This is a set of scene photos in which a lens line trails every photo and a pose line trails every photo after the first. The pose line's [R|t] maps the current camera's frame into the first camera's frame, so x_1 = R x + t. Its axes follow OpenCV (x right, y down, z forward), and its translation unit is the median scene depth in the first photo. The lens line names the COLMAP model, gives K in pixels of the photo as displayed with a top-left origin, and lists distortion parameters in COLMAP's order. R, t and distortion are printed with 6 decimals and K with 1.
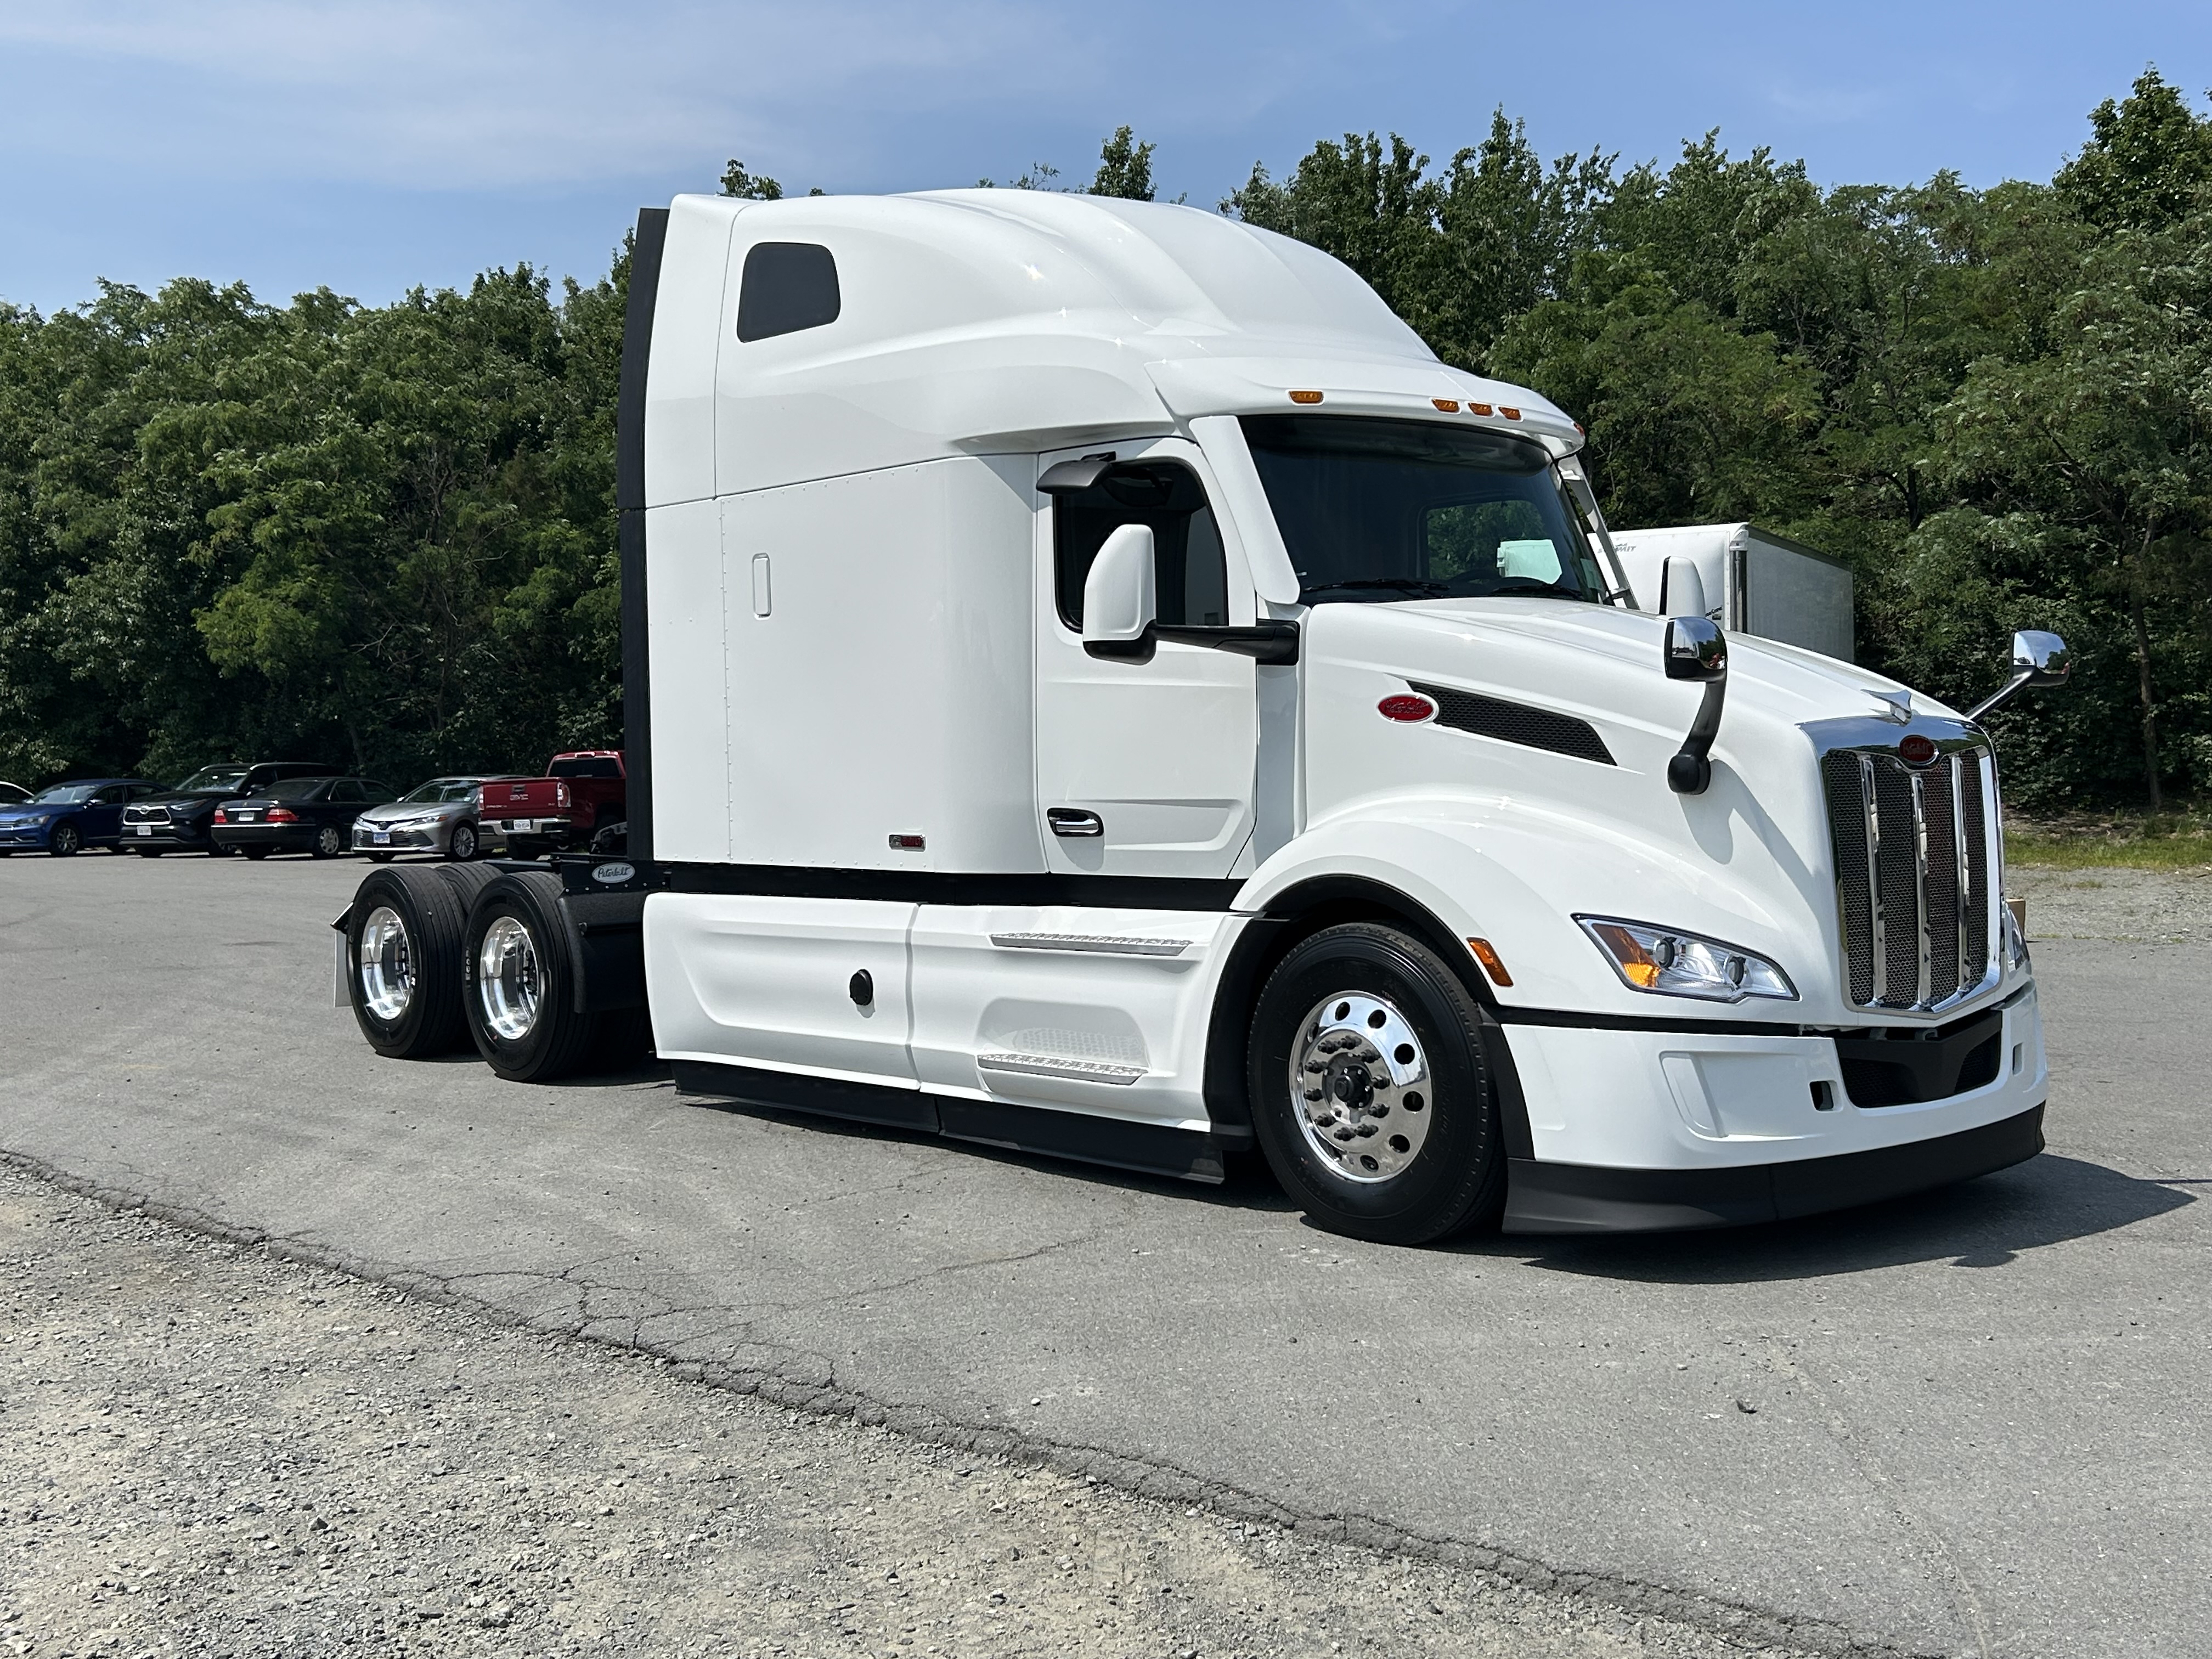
lens RADIAL K [[2306.8, 0, 1100.2], [0, 2306.8, 808.3], [0, 0, 1]] dist [-0.006562, 0.000000]
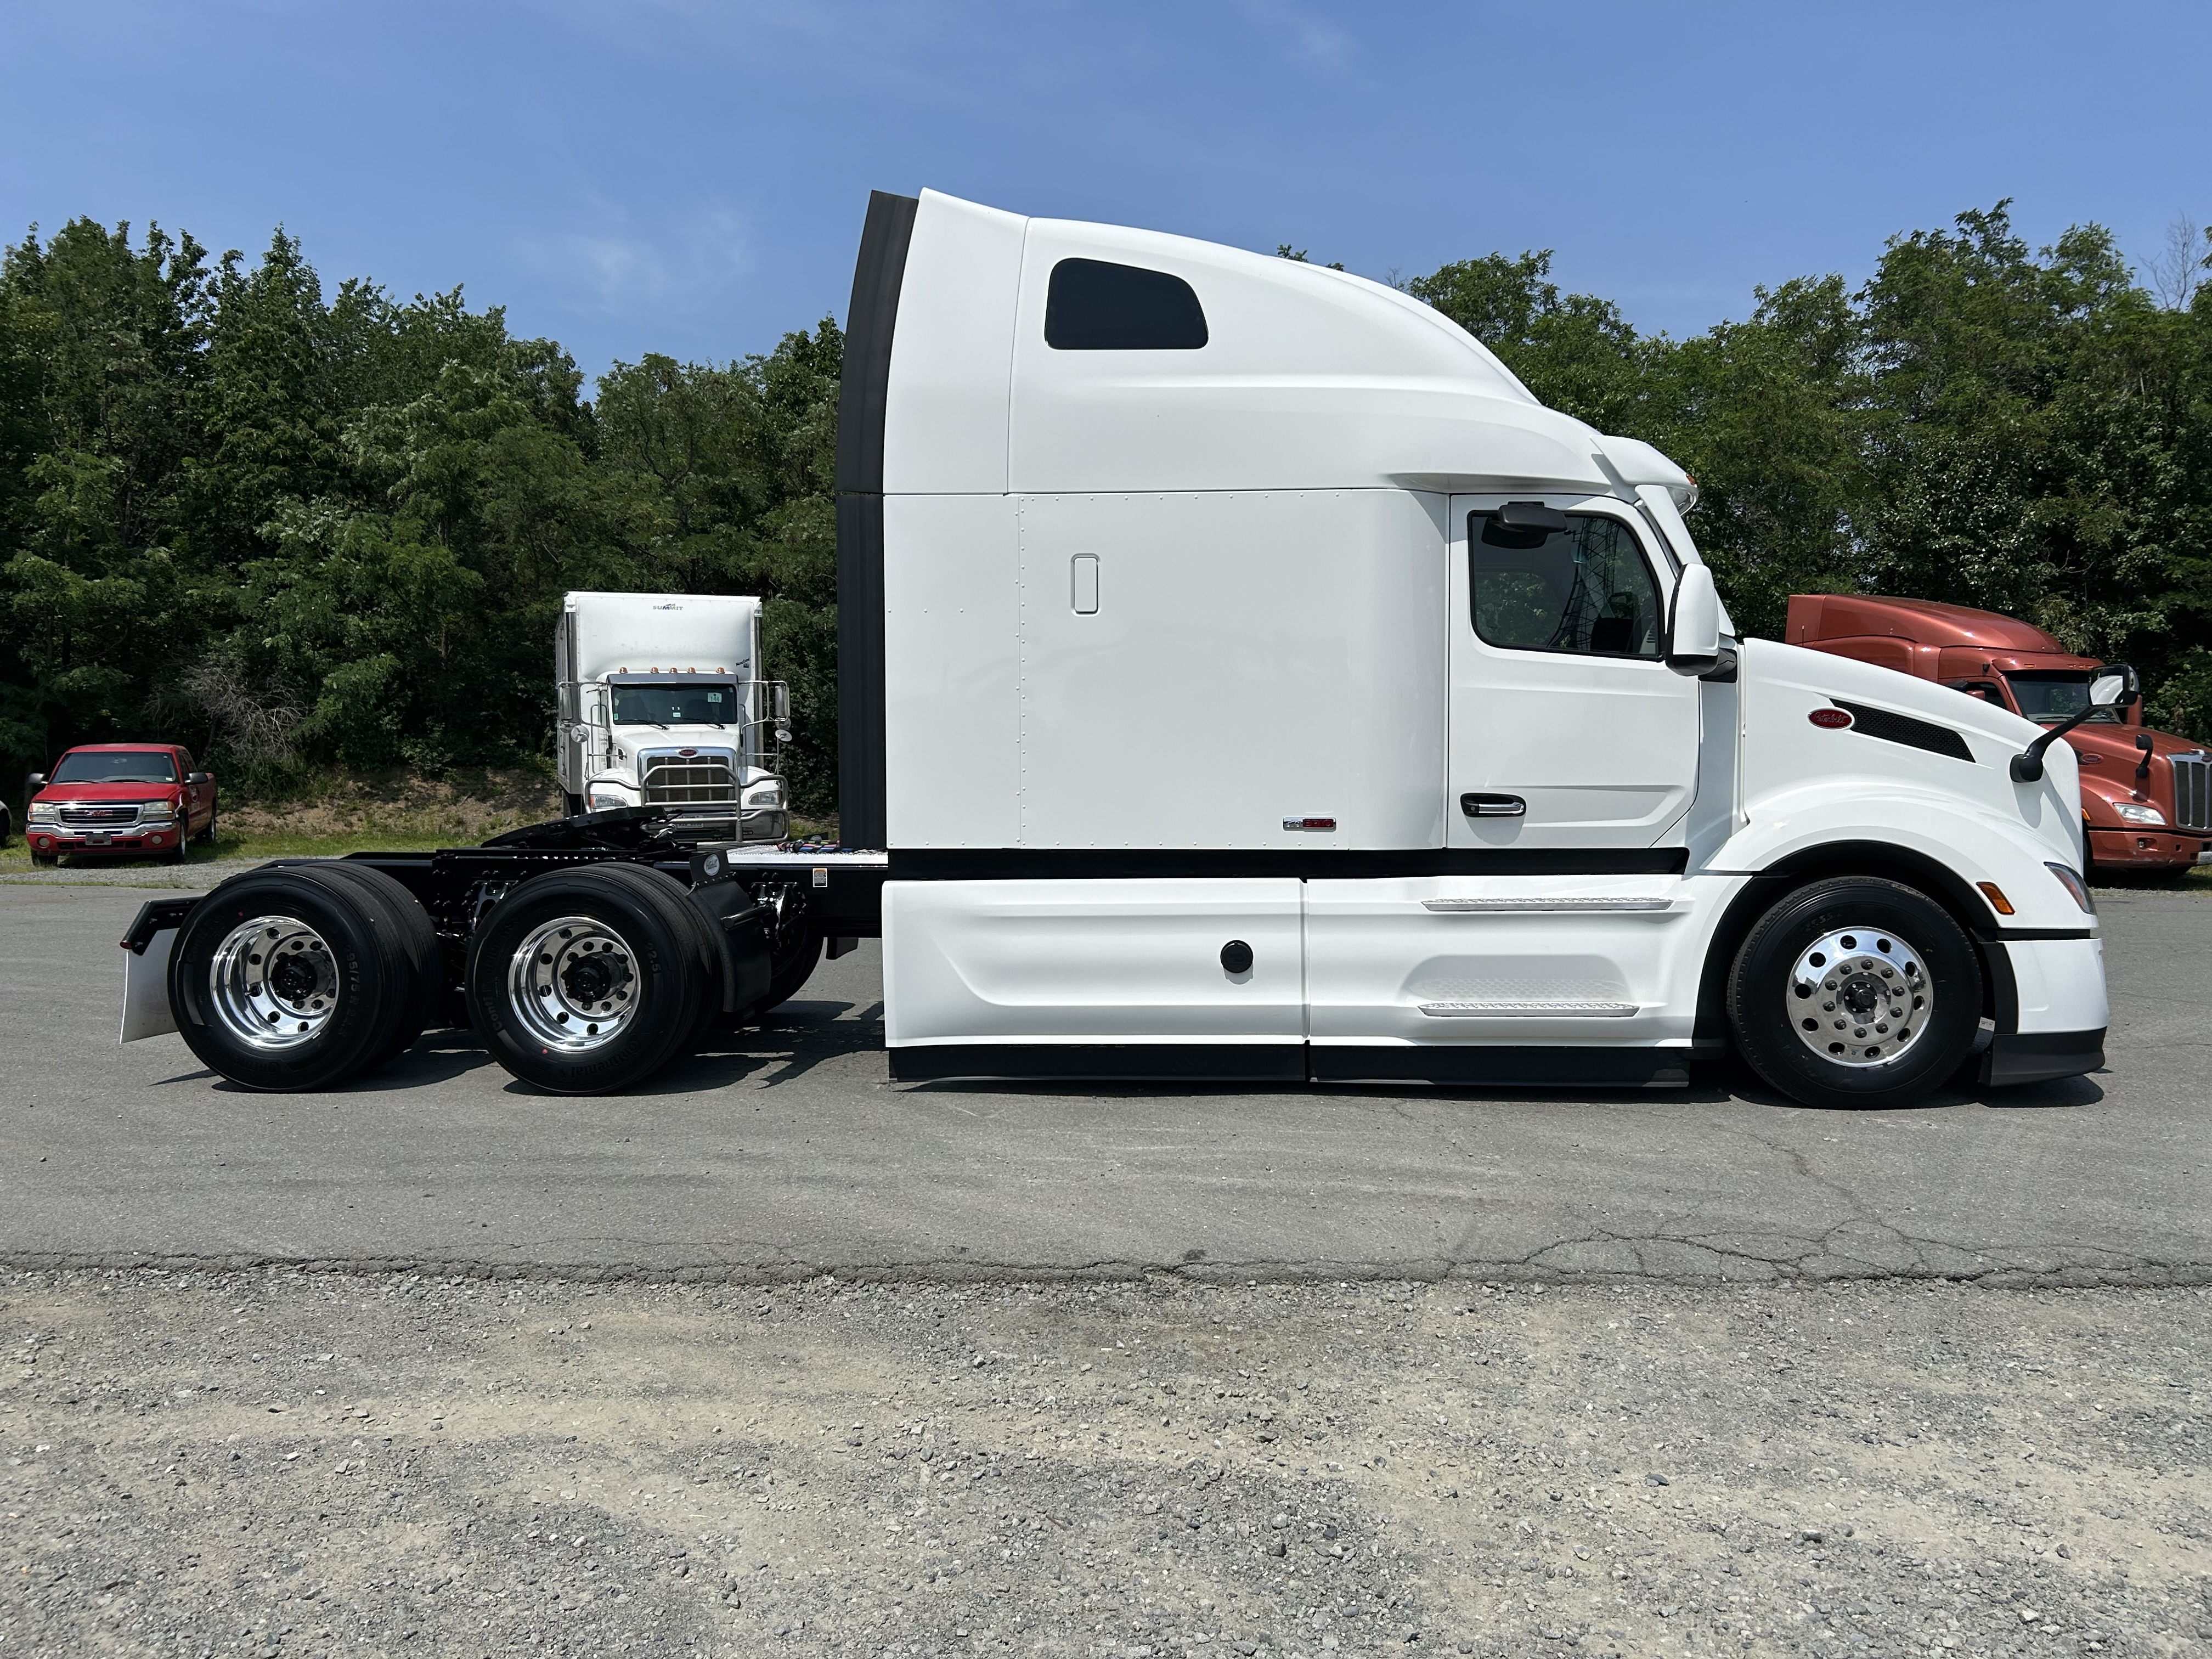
lens RADIAL K [[1667.3, 0, 1107.8], [0, 1667.3, 811.5], [0, 0, 1]] dist [0.021185, 0.003244]
pose [[0.728788, -0.002004, 0.684736, -0.709783], [0.004140, 0.999990, -0.001479, 0.009163], [-0.684727, 0.003913, 0.728789, 0.471124]]
